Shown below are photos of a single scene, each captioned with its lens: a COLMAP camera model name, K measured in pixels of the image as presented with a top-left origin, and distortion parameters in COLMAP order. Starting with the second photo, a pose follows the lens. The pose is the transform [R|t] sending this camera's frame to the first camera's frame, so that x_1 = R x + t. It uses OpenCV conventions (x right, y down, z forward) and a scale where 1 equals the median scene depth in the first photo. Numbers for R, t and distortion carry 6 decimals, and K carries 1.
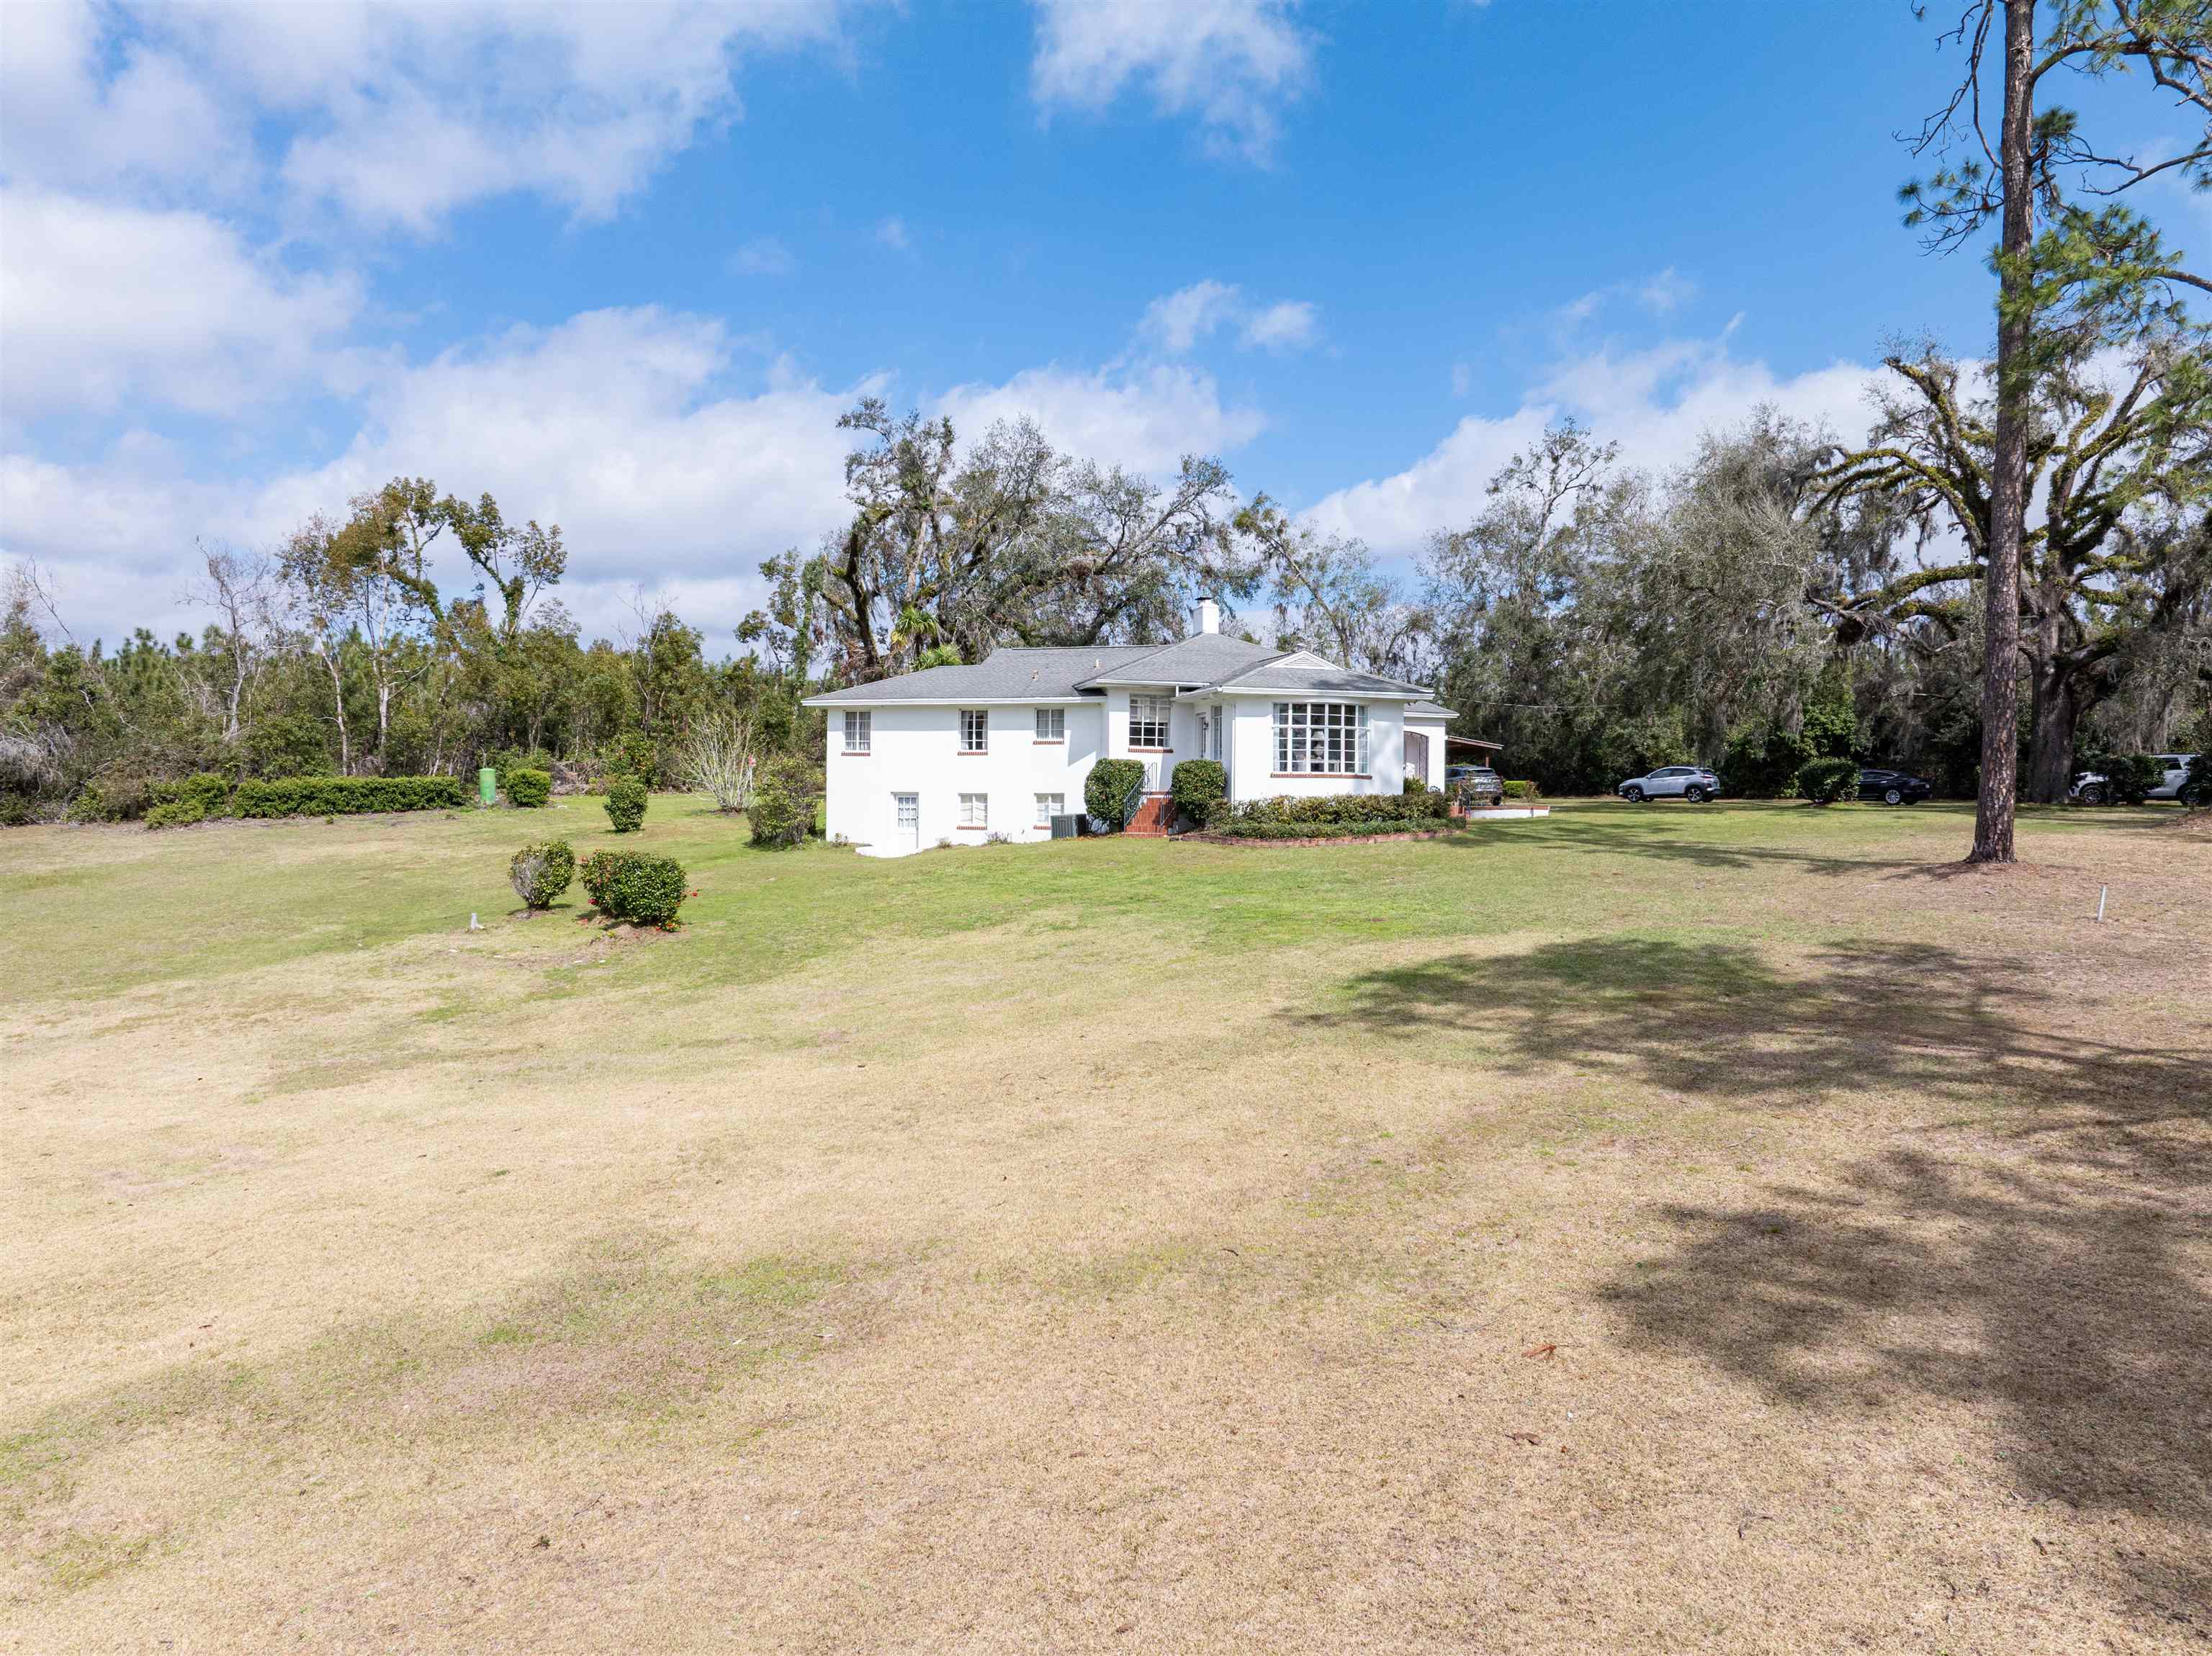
lens RADIAL K [[1546.2, 0, 1106.0], [0, 1546.2, 828.0], [0, 0, 1]] dist [-0.050233, 0.005074]
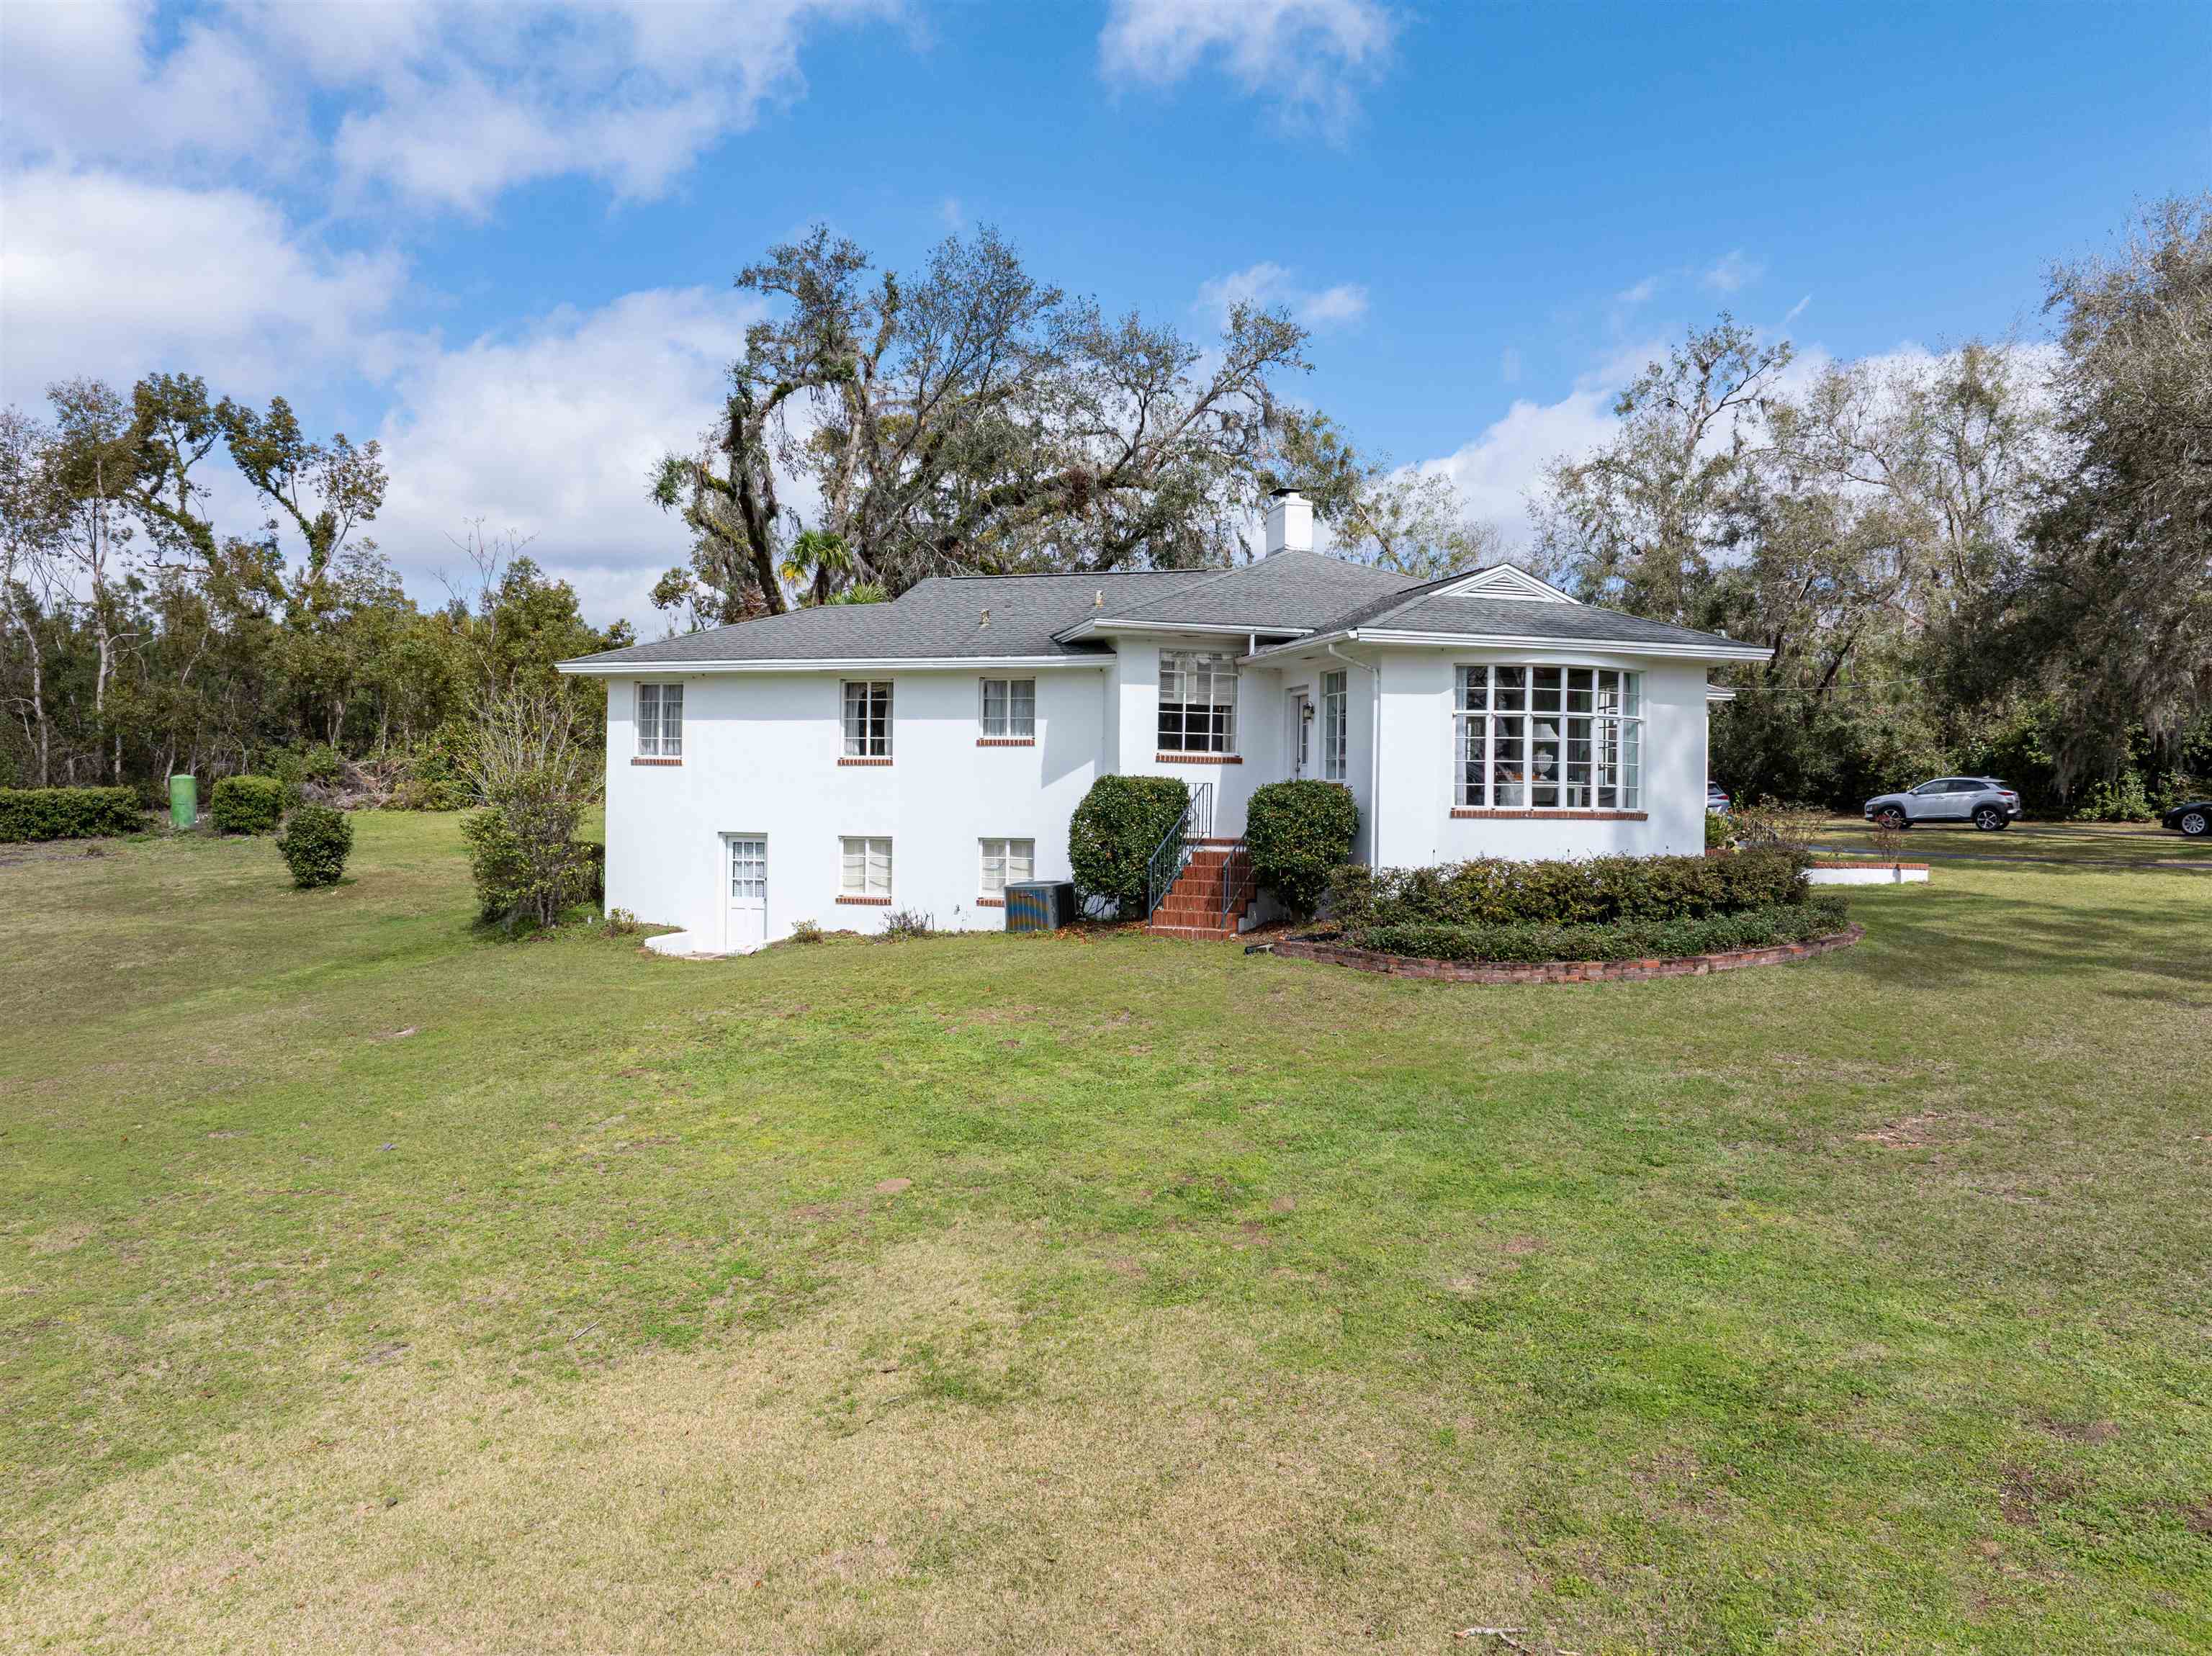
lens RADIAL K [[1546.2, 0, 1106.0], [0, 1546.2, 828.0], [0, 0, 1]] dist [-0.050233, 0.005074]
pose [[0.999967, 0.004019, -0.007067, 0.001224], [-0.003974, 0.999972, 0.006284, -0.028601], [0.007092, -0.006255, 0.999955, 0.457062]]
